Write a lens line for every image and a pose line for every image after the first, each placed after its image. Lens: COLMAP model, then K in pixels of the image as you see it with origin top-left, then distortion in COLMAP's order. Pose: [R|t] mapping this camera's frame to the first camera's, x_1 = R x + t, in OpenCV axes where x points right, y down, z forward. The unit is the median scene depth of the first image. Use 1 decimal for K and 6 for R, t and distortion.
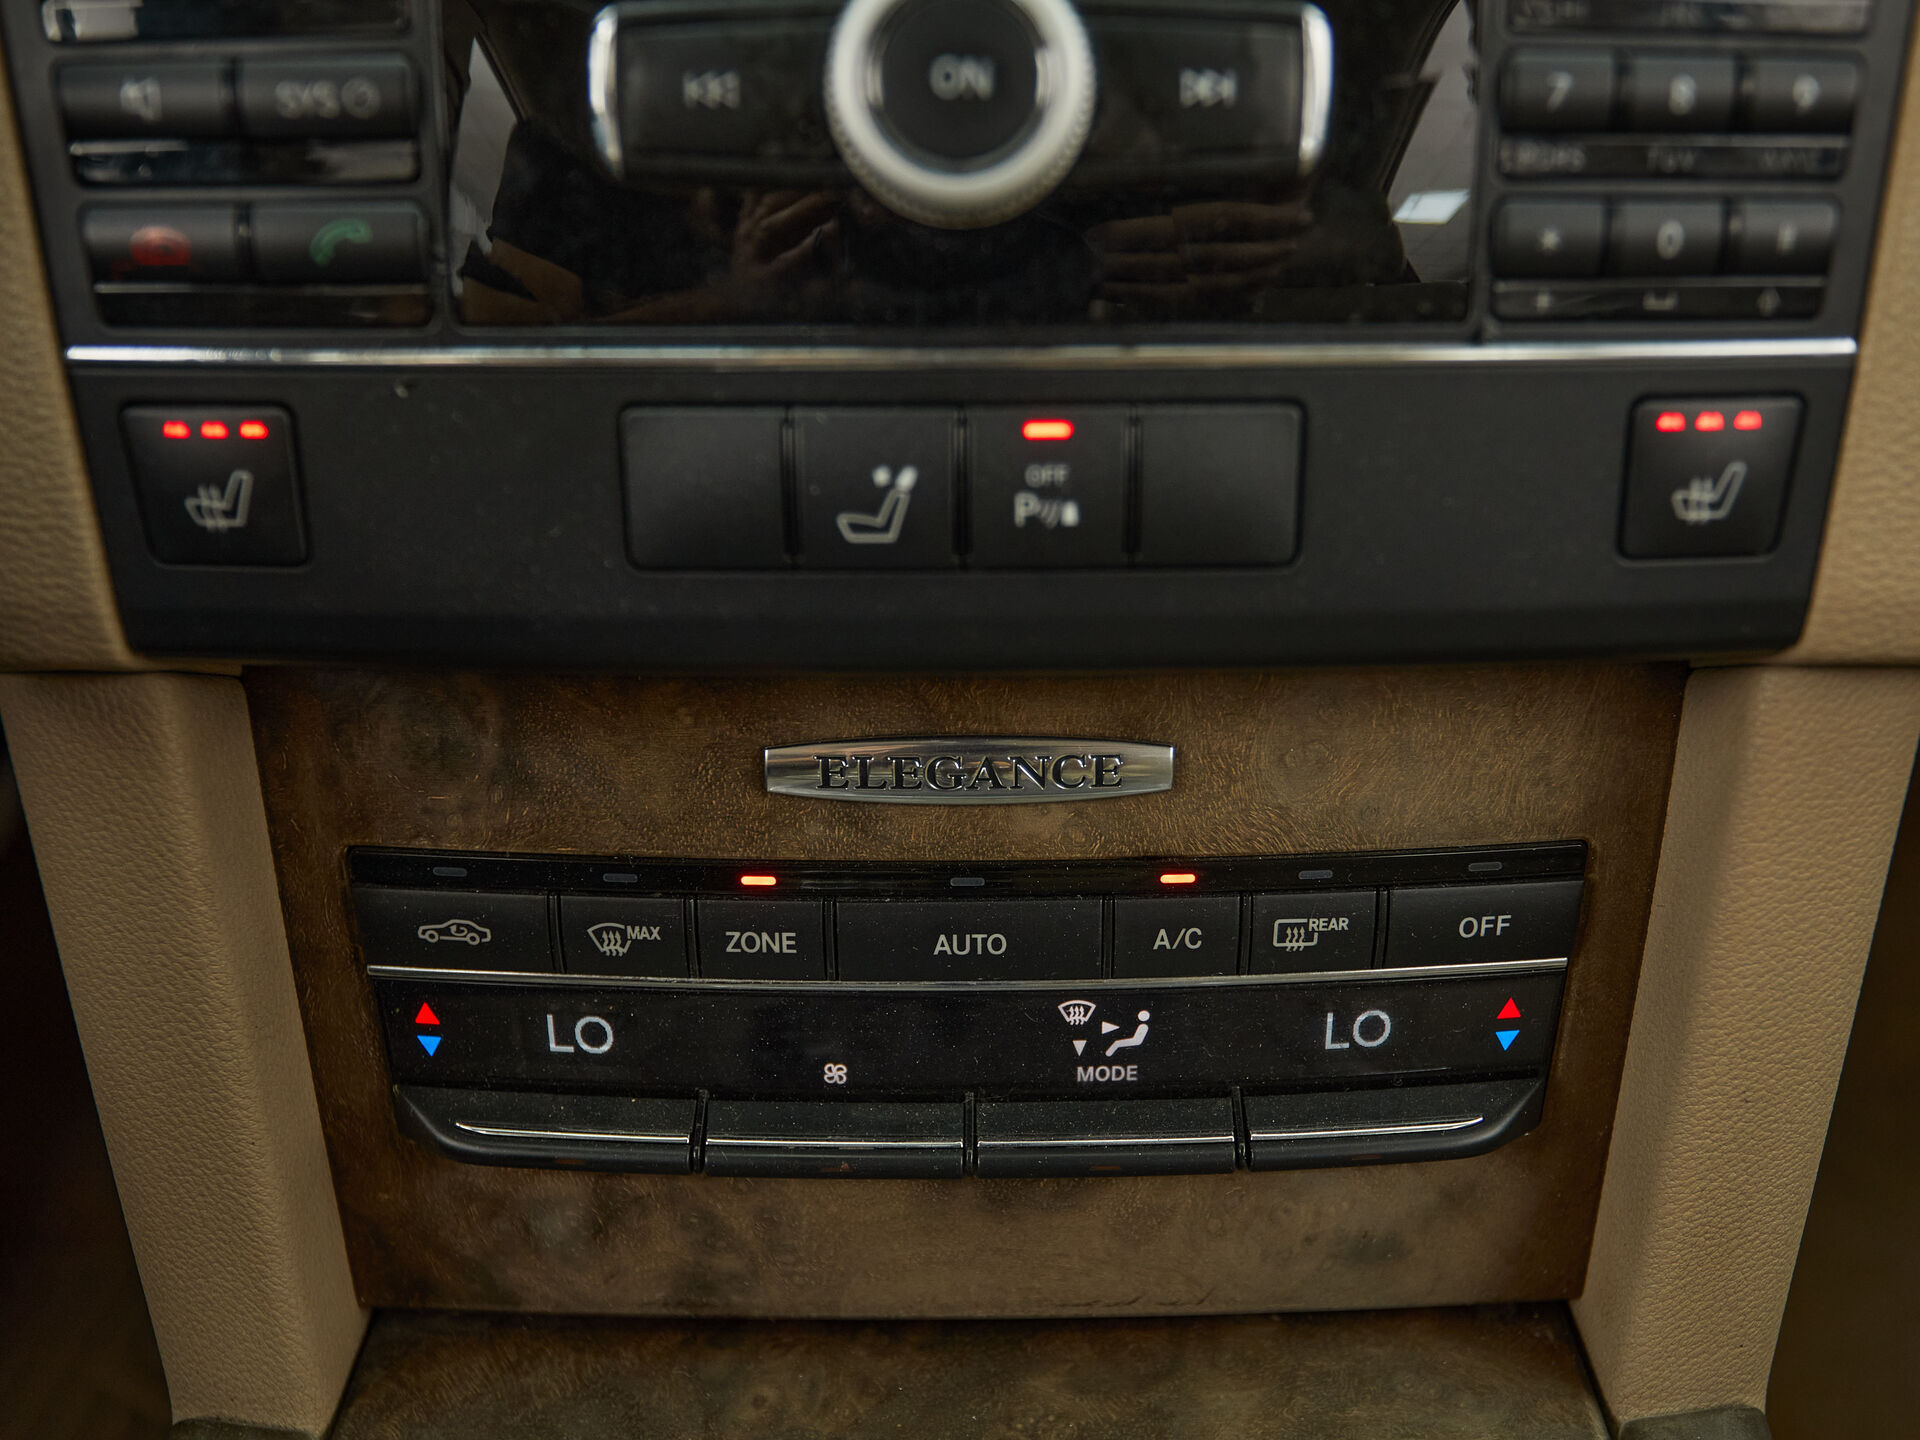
lens RADIAL K [[1804.9, 0, 999.6], [0, 1804.9, 721.8], [0, 0, 1]] dist [-0.011992, -0.001360]
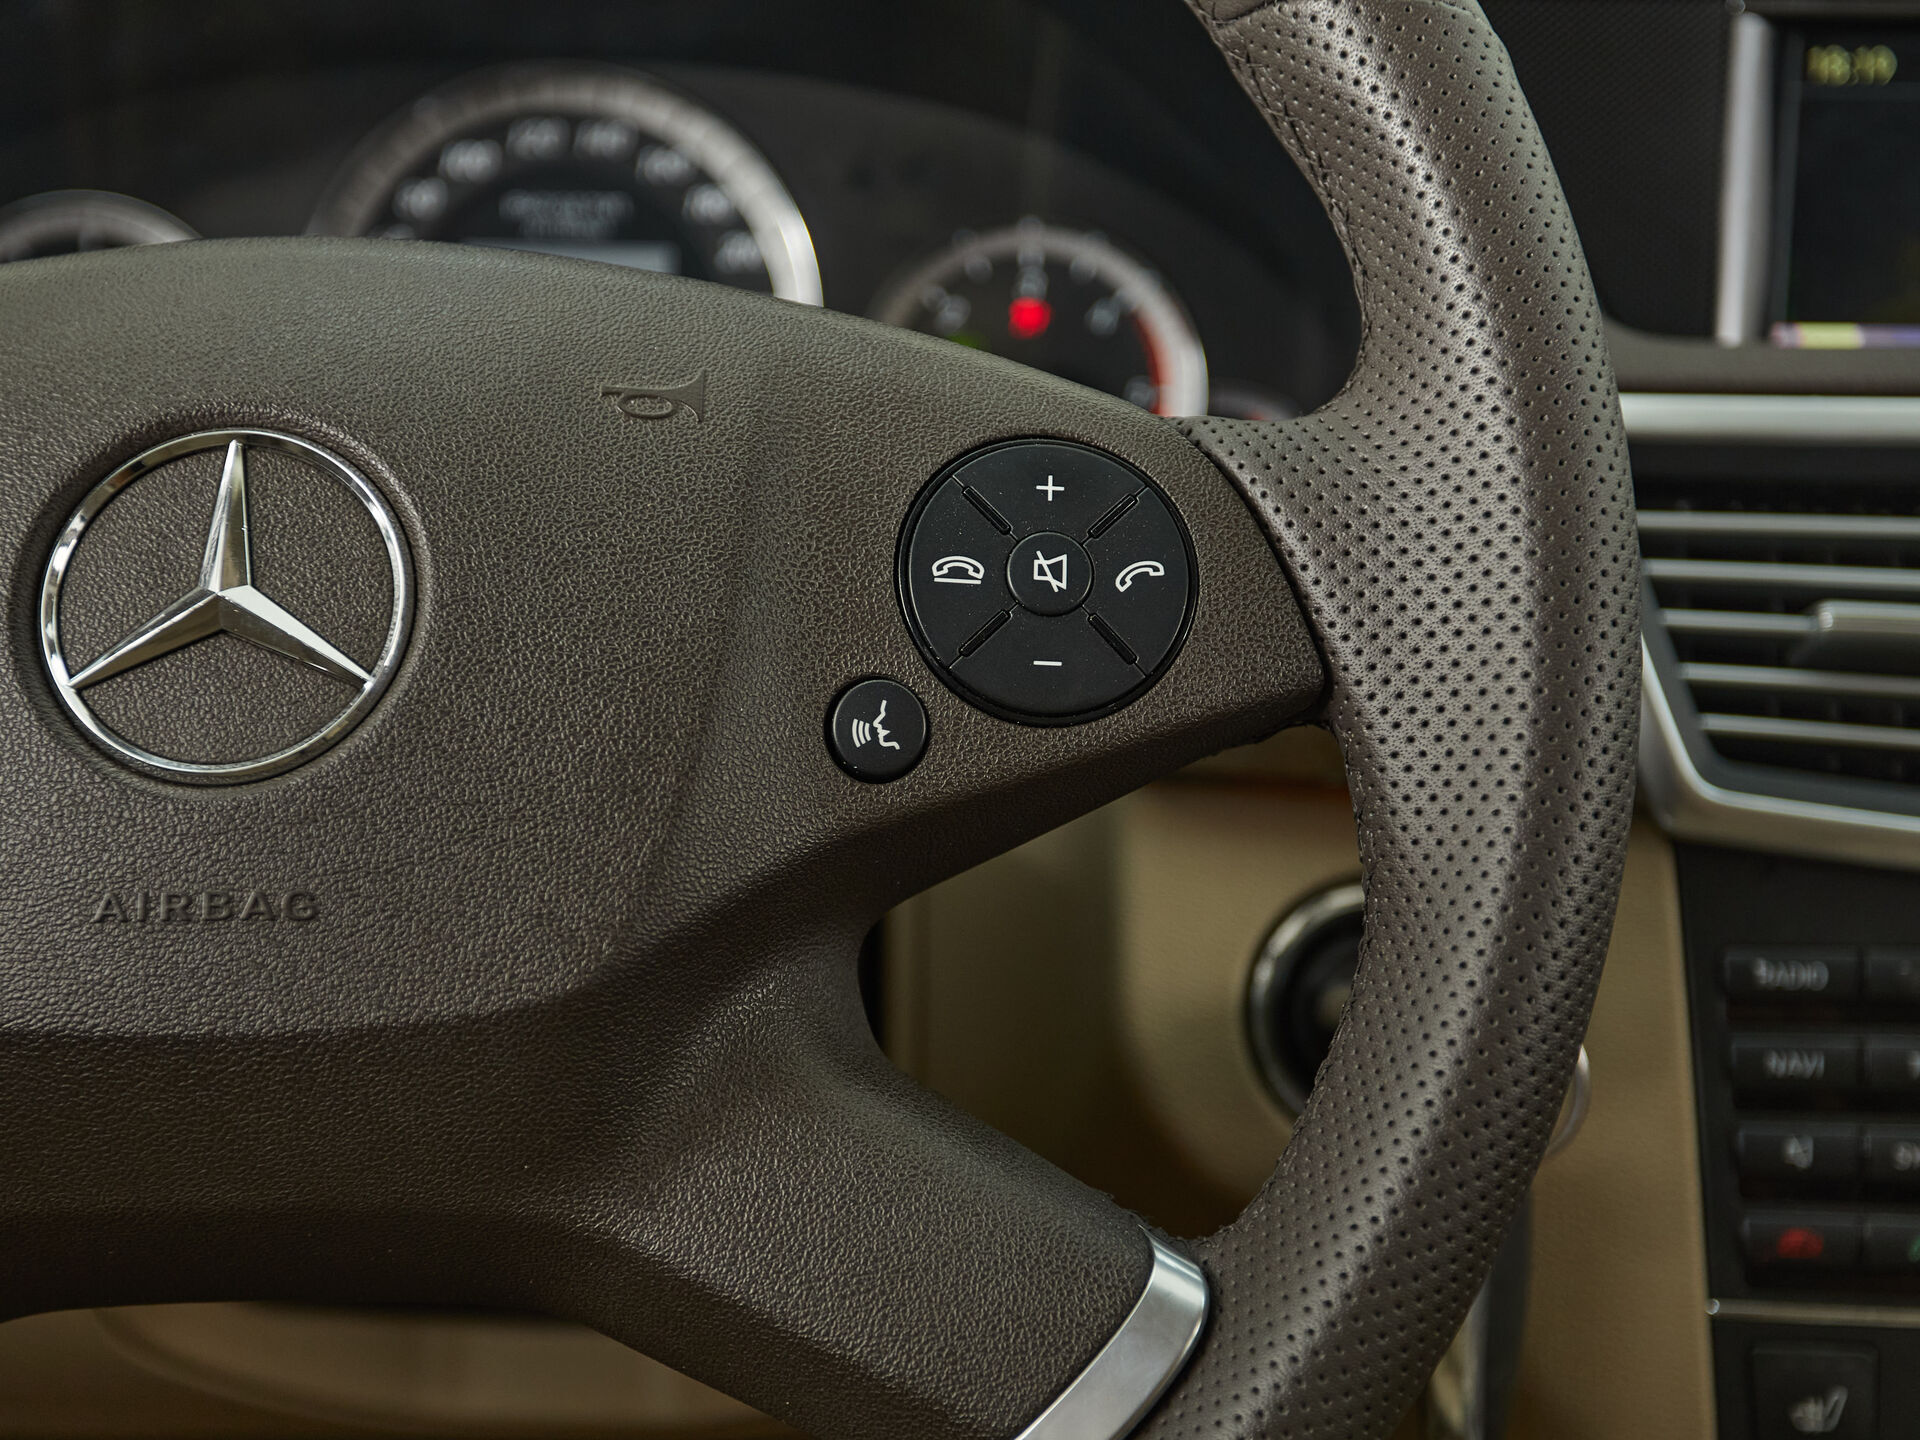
lens RADIAL K [[2730.1, 0, 931.5], [0, 2730.1, 843.2], [0, 0, 1]] dist [0.015828, 0.079075]
pose [[0.999831, 0.018401, -0.000410, -0.987120], [-0.017931, 0.968808, -0.247164, -0.004213], [-0.004151, 0.247129, 0.968974, -1.088197]]
